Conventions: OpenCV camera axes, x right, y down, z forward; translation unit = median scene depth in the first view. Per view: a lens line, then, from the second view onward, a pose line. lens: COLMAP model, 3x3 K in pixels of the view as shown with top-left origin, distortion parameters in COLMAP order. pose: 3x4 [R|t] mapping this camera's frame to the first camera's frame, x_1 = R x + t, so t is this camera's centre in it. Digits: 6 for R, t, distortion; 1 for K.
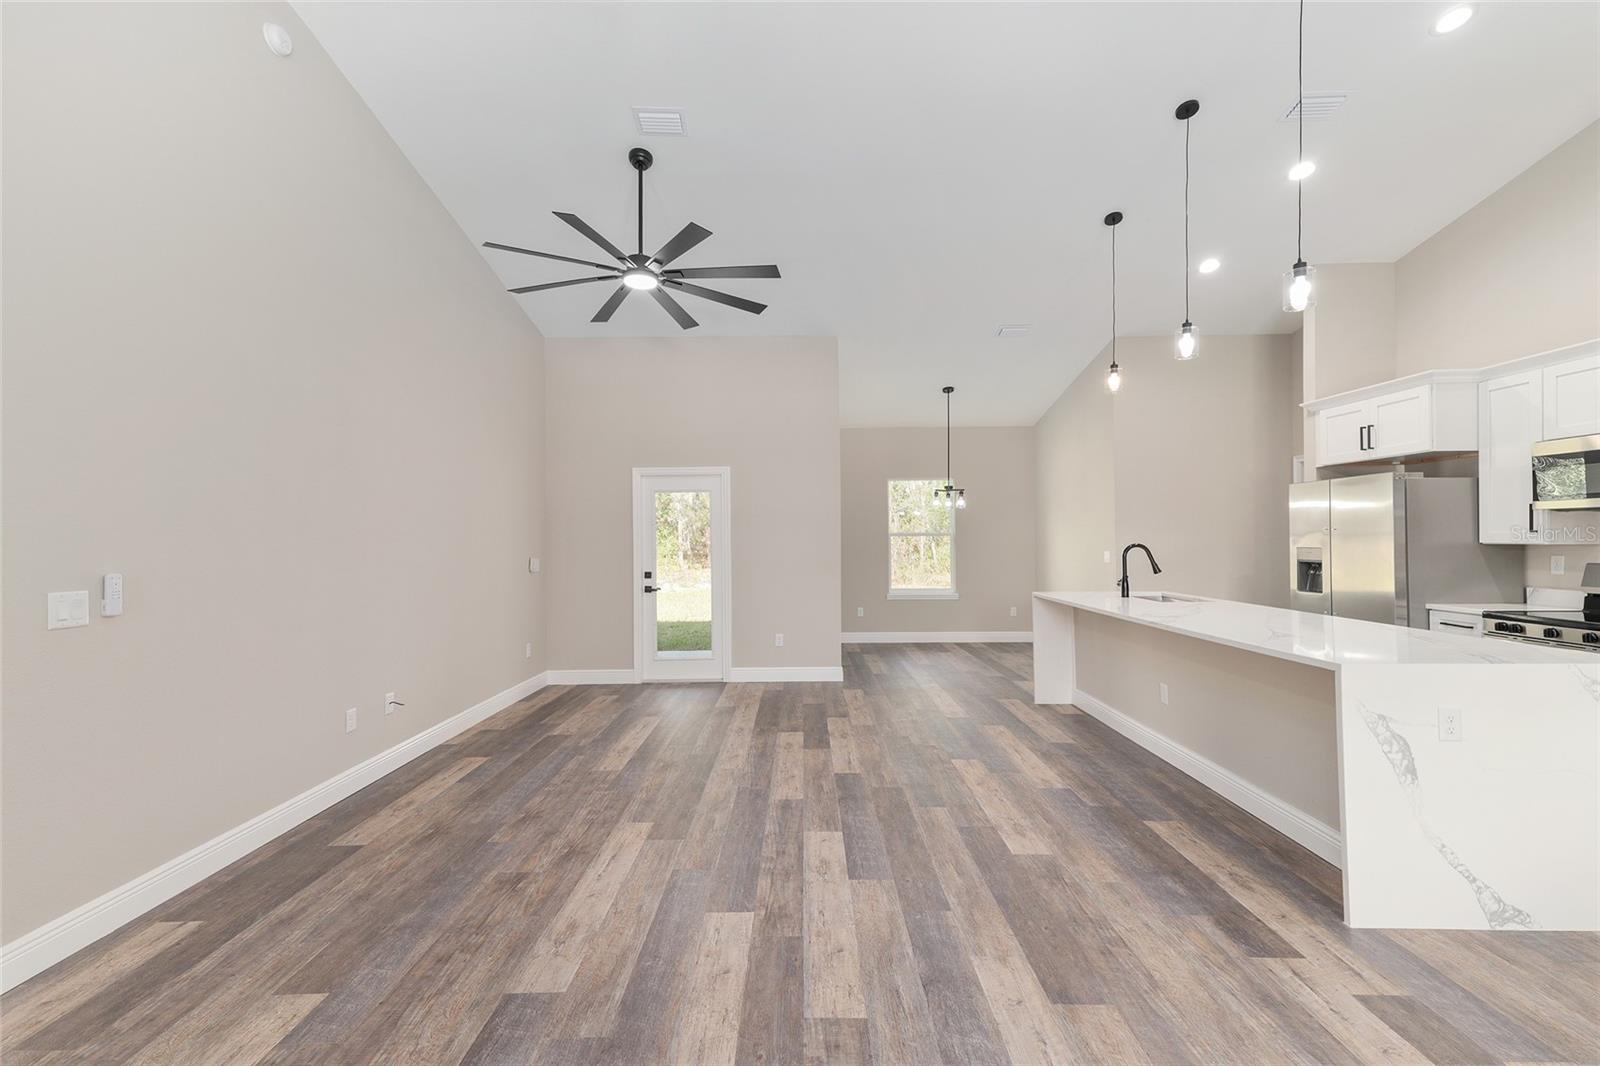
lens RADIAL K [[676.0, 0, 800.0], [0, 676.0, 533.0], [0, 0, 1]] dist [0.023982, -0.000376]
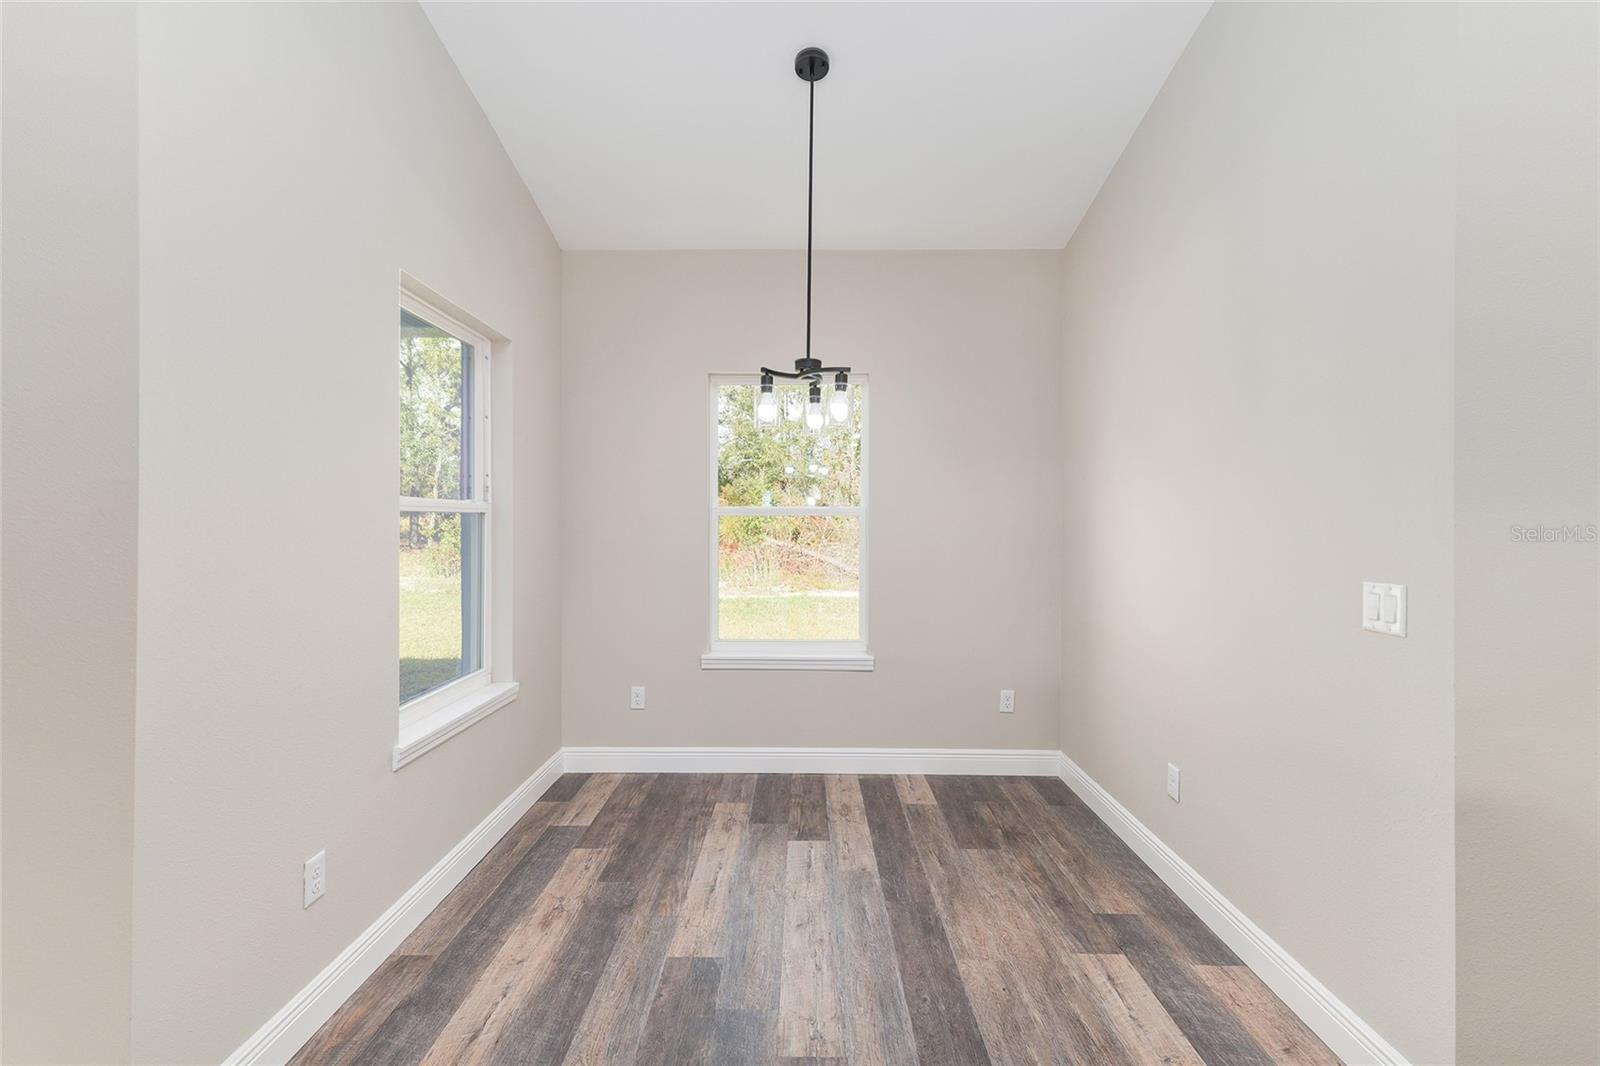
lens RADIAL K [[696.9, 0, 800.6], [0, 696.9, 517.2], [0, 0, 1]] dist [0.000416, -0.000070]
pose [[0.999884, 0.015145, -0.001589, 0.386096], [-0.015145, 0.999885, 0.000065, 0.011753], [0.001590, -0.000040, 0.999999, 1.178479]]
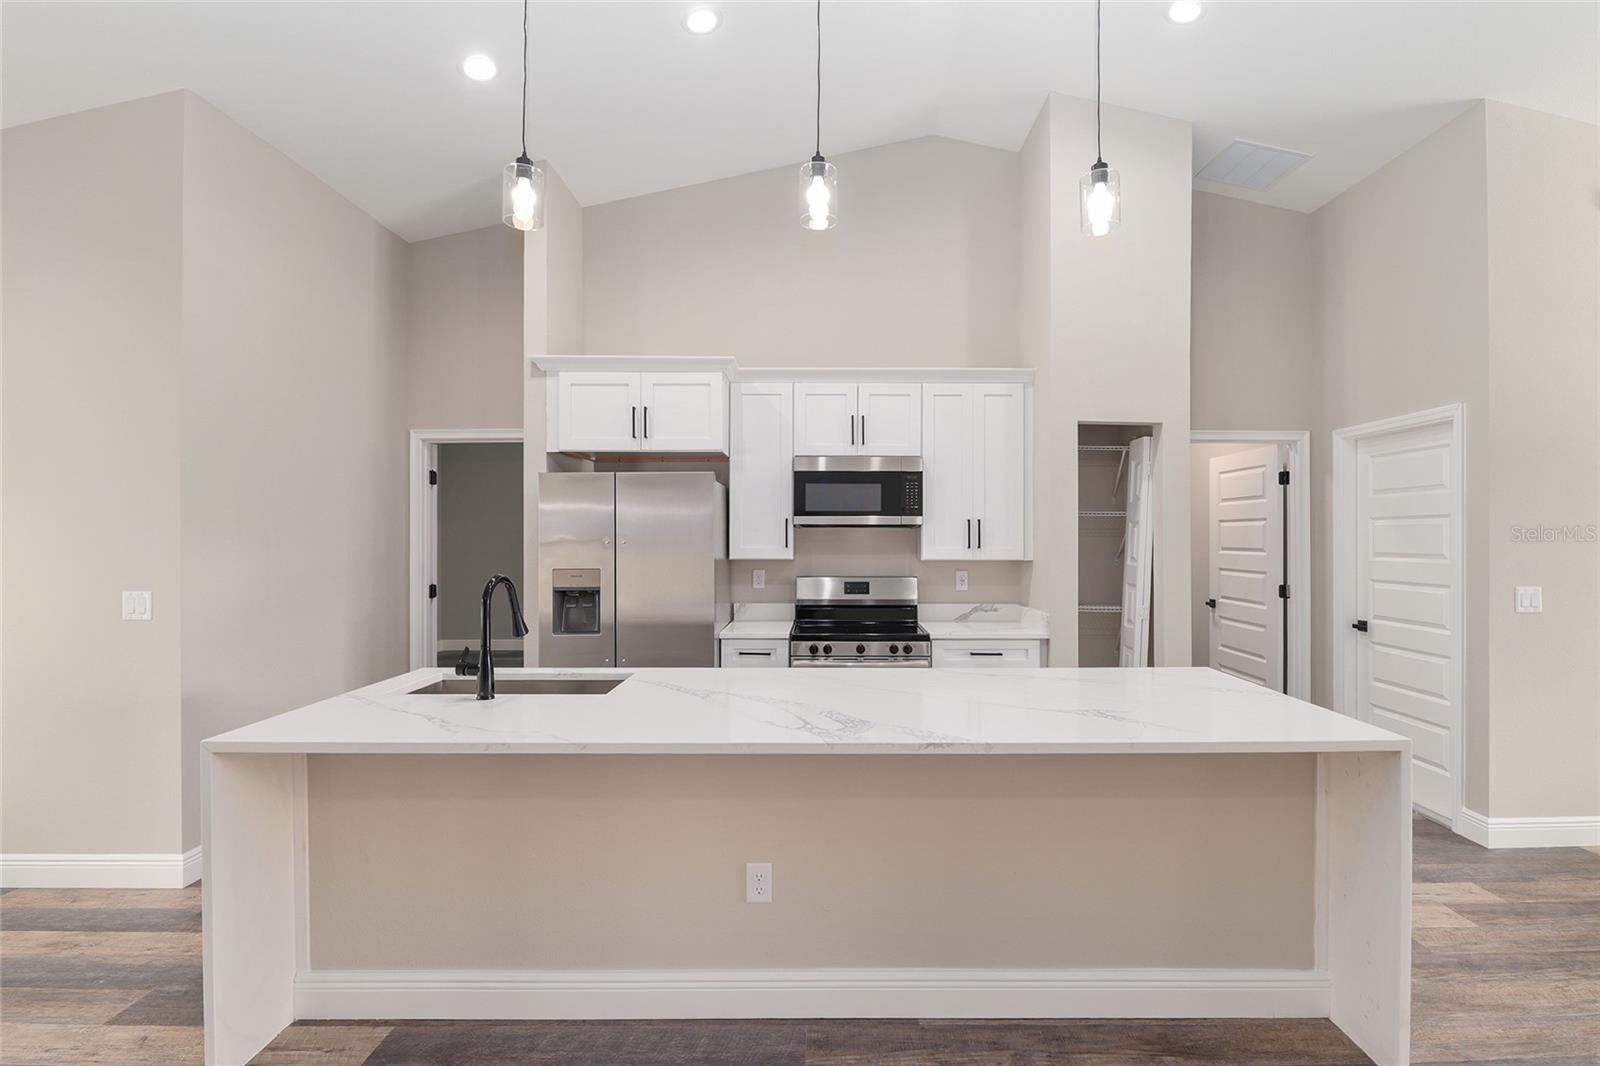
lens RADIAL K [[753.0, 0, 828.7], [0, 753.0, 533.2], [0, 0, 1]] dist [-0.011561, -0.000085]
pose [[-0.003396, 0.011984, 0.999922, -0.008360], [-0.007904, 0.999897, -0.012010, -0.008654], [-0.999963, -0.007944, -0.003301, 0.907869]]
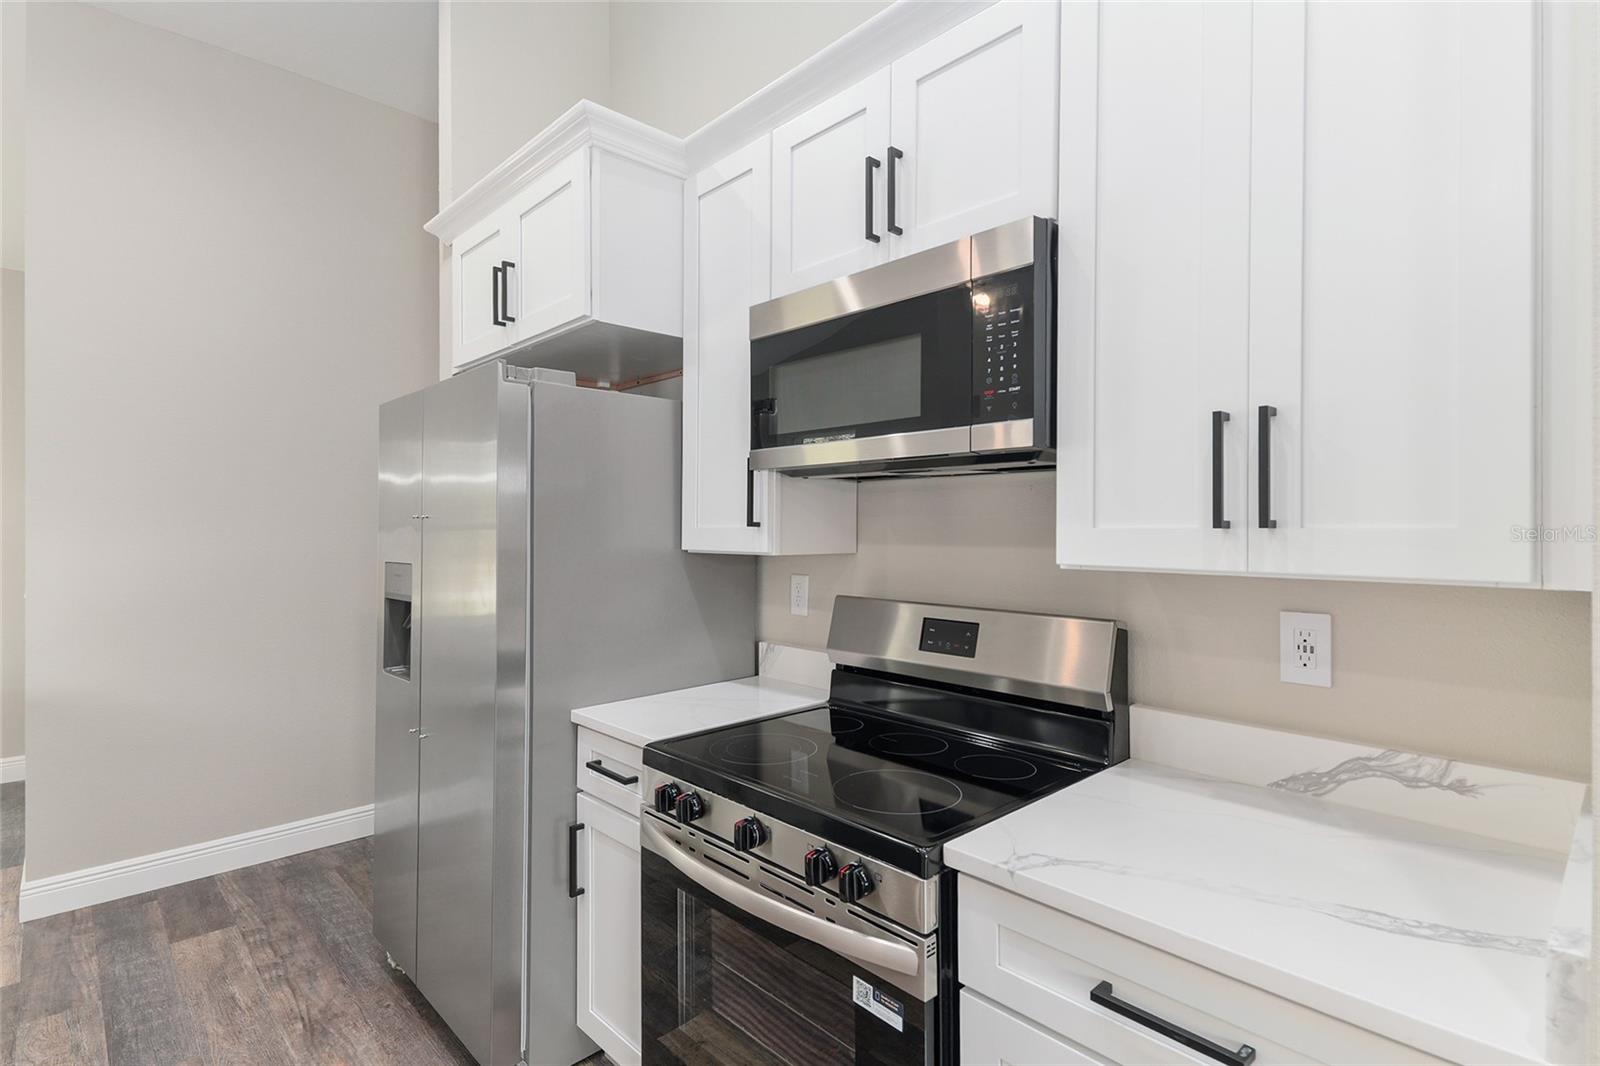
lens RADIAL K [[776.0, 0, 797.7], [0, 776.0, 523.9], [0, 0, 1]] dist [0.016432, -0.000404]
pose [[0.728730, 0.009053, 0.684741, 0.729314], [-0.009886, 0.999947, -0.002699, -0.001374], [-0.684730, -0.004802, 0.728781, 0.619384]]
